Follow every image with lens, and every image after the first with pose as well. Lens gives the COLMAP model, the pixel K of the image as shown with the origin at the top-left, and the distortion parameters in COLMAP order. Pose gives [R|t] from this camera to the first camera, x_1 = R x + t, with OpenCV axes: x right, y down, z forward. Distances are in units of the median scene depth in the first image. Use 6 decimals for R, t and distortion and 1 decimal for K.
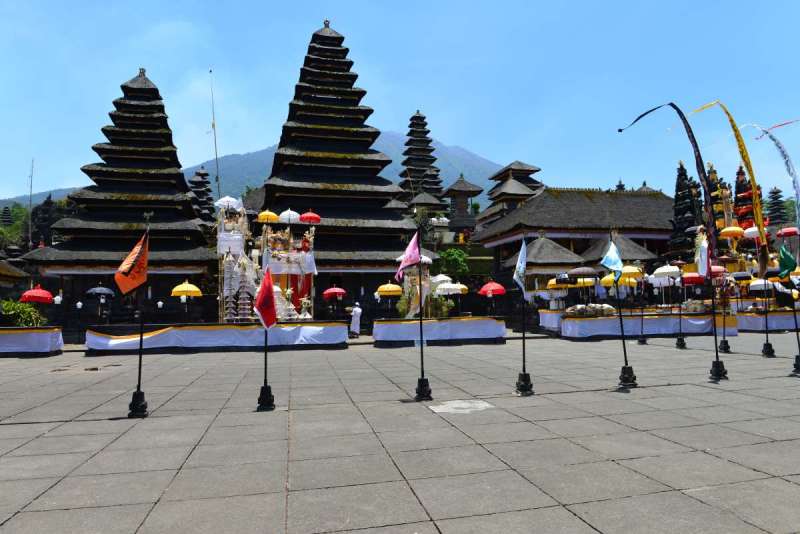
lens RADIAL K [[607.2, 0, 398.9], [0, 607.2, 268.4], [0, 0, 1]] dist [-0.003235, -0.000311]
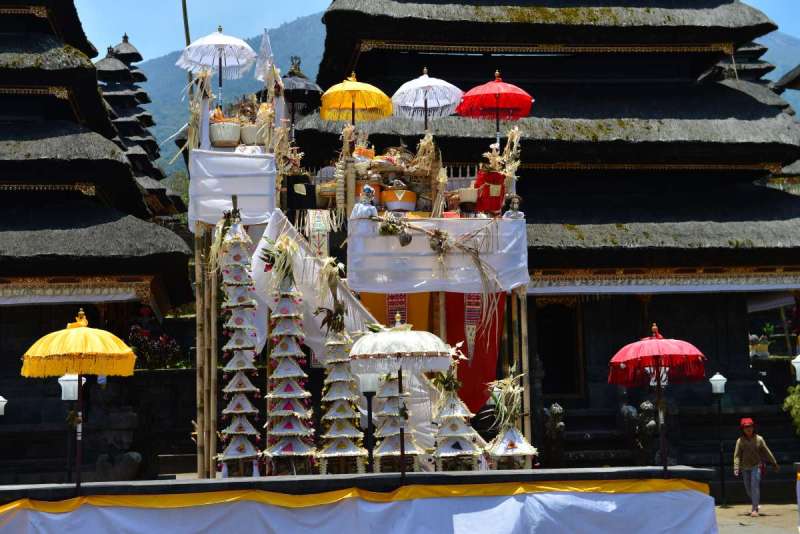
lens RADIAL K [[1425.3, 0, 400.3], [0, 1425.3, 266.4], [0, 0, 1]] dist [0.191764, 0.000000]
pose [[0.992259, -0.015377, -0.123230, -0.115402], [0.012091, 0.999552, -0.027364, 0.014431], [0.123595, 0.025662, 0.992001, 0.338609]]
